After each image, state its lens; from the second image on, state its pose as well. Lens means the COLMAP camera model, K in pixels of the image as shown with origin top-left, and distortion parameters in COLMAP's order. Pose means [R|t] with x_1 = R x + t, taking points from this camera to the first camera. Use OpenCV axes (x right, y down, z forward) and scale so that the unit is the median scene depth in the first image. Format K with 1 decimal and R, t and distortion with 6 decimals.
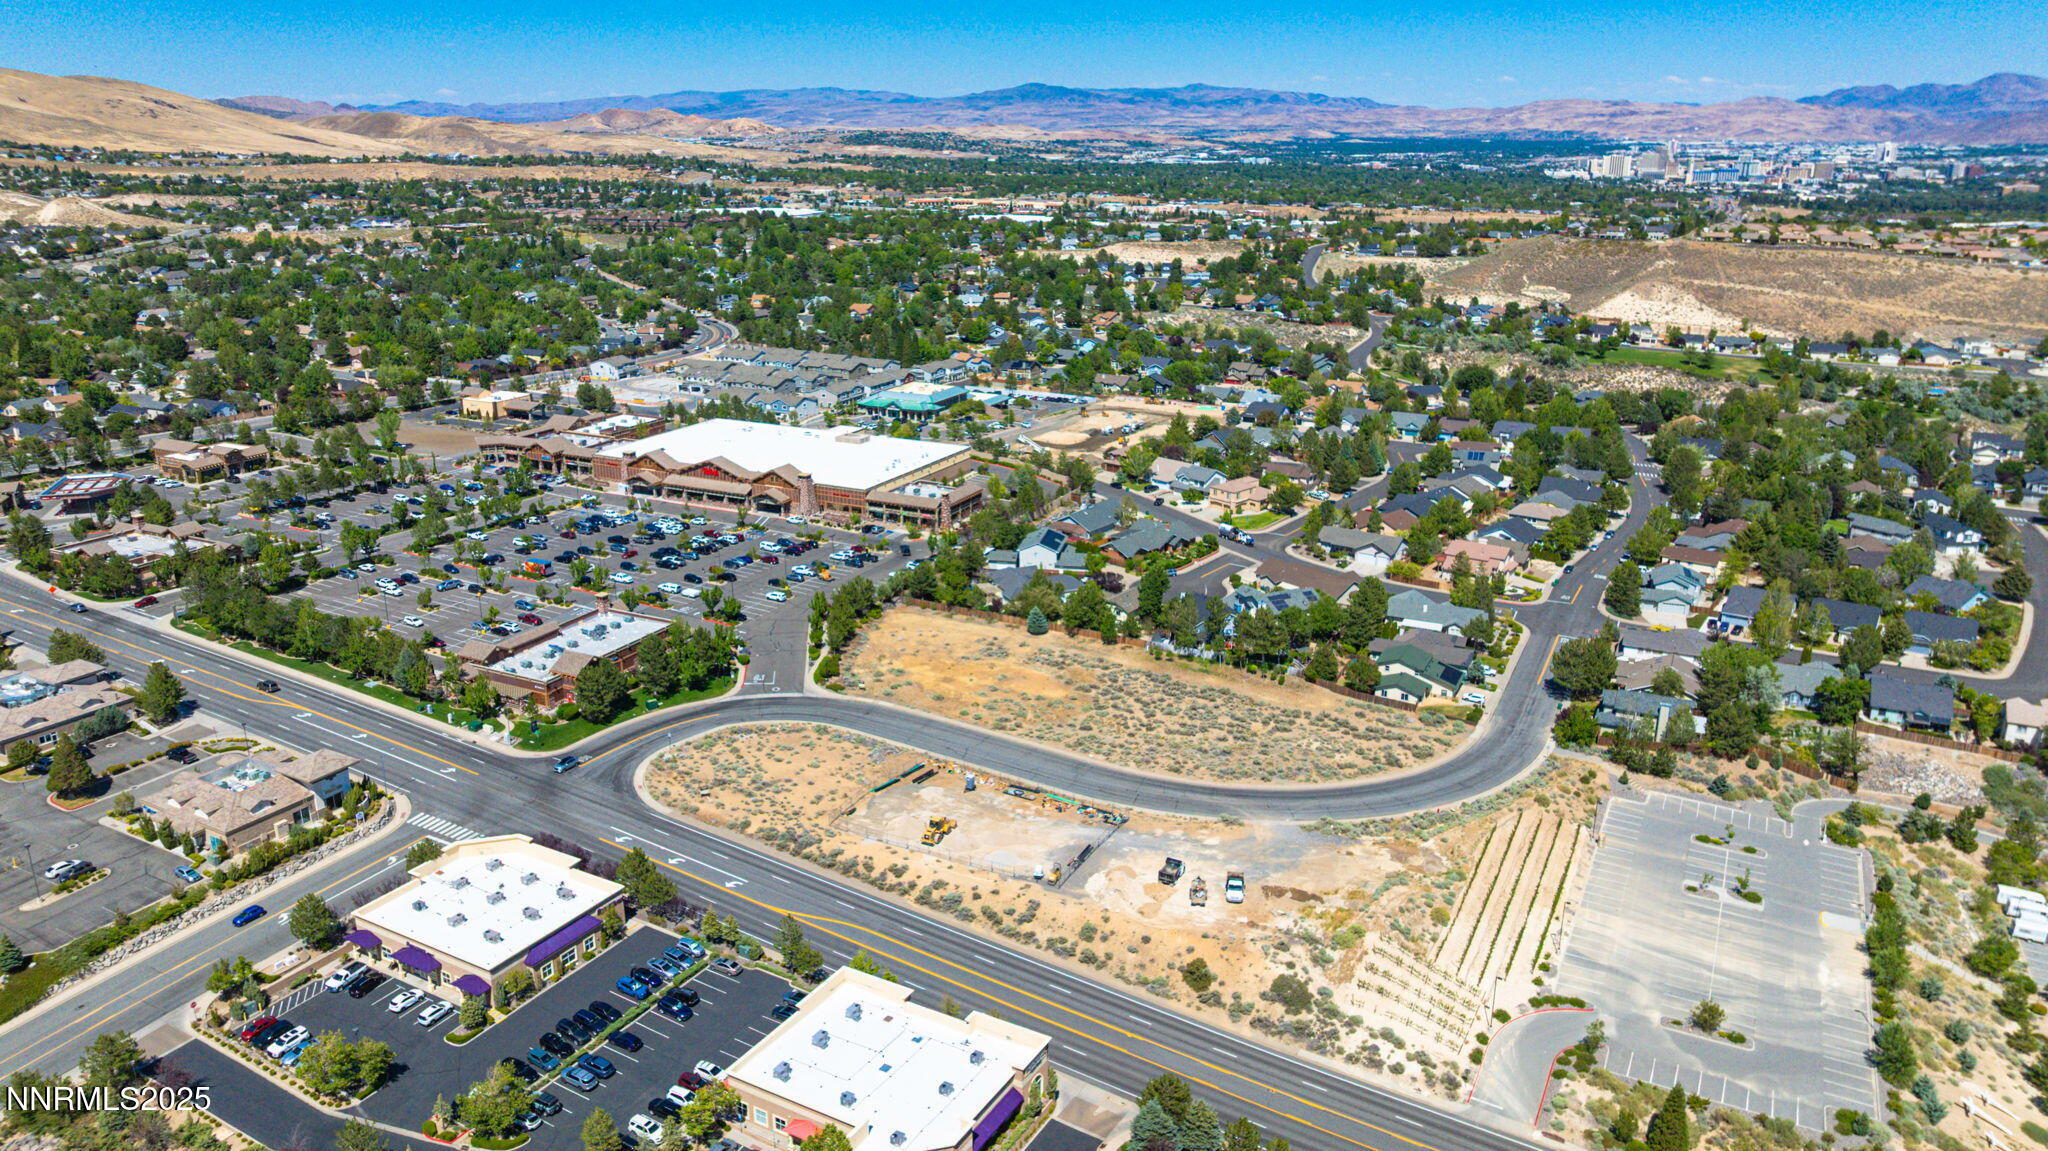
lens RADIAL K [[1434.7, 0, 1024.9], [0, 1434.7, 567.9], [0, 0, 1]] dist [-0.040271, 0.043728]
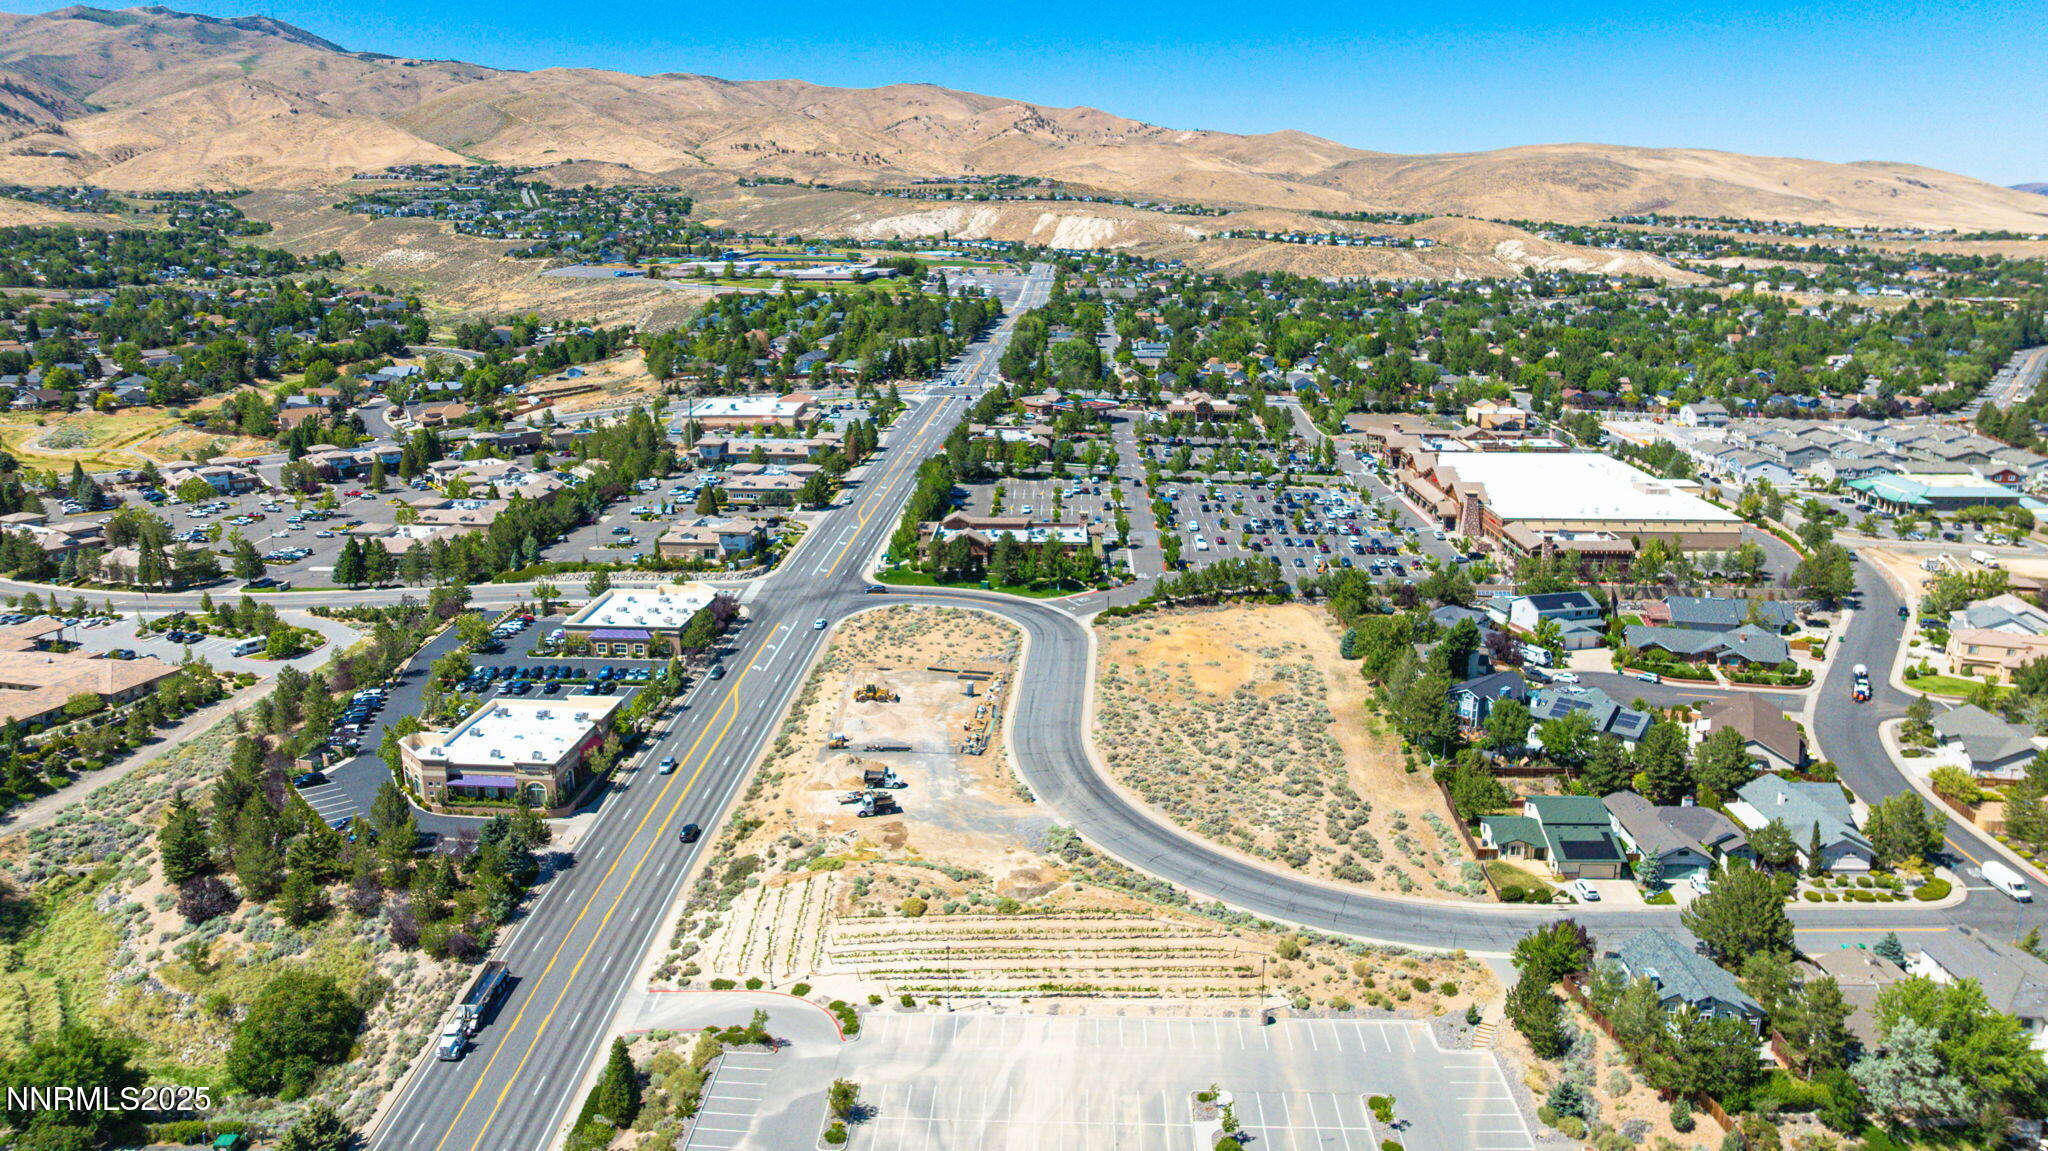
lens RADIAL K [[1434.7, 0, 1021.1], [0, 1434.7, 575.4], [0, 0, 1]] dist [-0.040271, 0.043728]
pose [[0.428383, 0.225080, -0.875115, 0.828622], [-0.272636, 0.955540, 0.112306, -0.057215], [0.861486, 0.190478, 0.470702, 0.470382]]
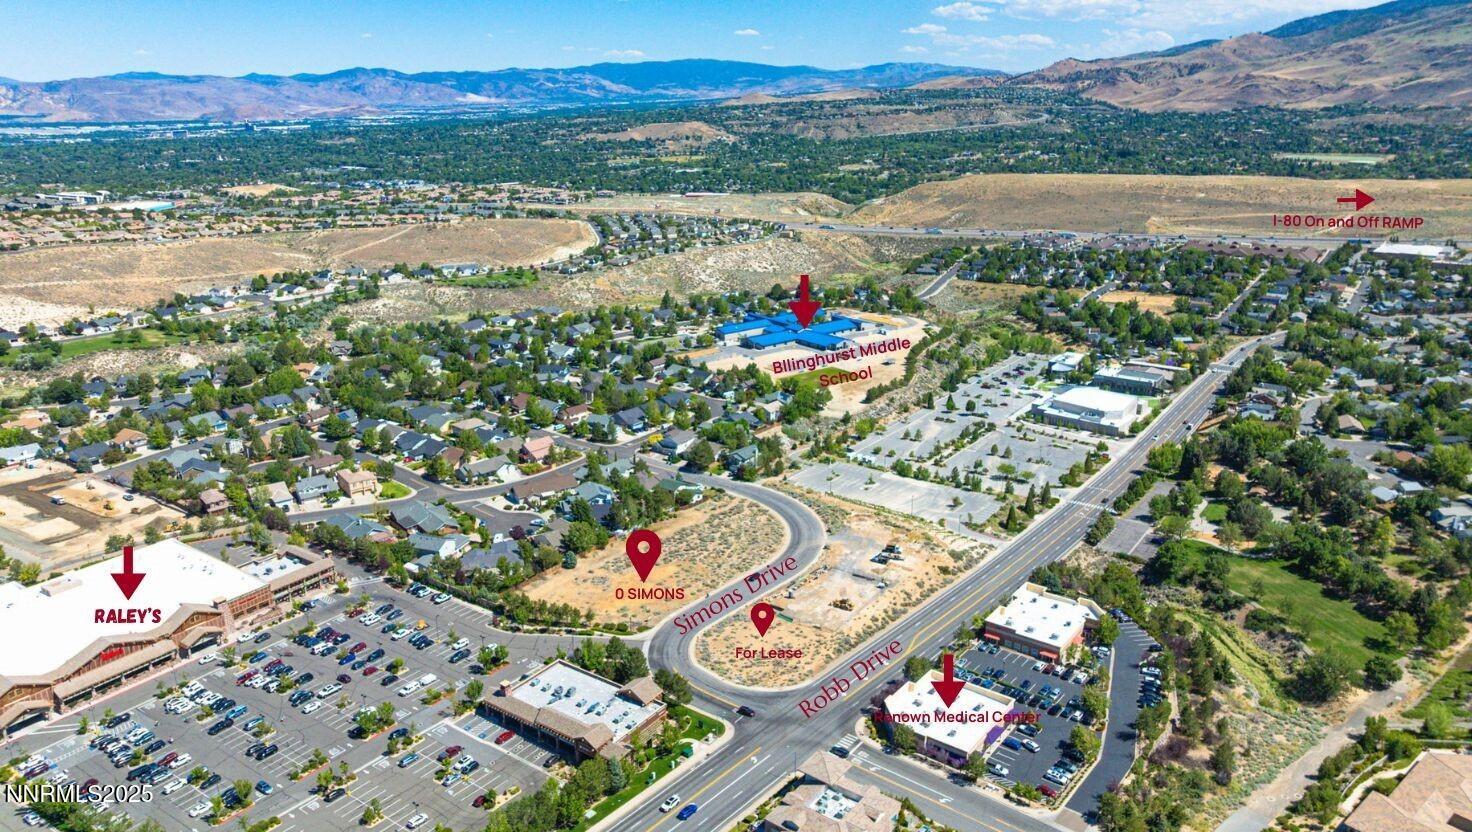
lens RADIAL K [[1014.1, 0, 731.2], [0, 1014.1, 415.6], [0, 0, 1]] dist [-0.010188, -0.001424]
pose [[0.151790, -0.300579, 0.941601, -1.138278], [0.309761, 0.919115, 0.243466, -0.381931], [-0.938620, 0.254715, 0.232620, 0.647445]]
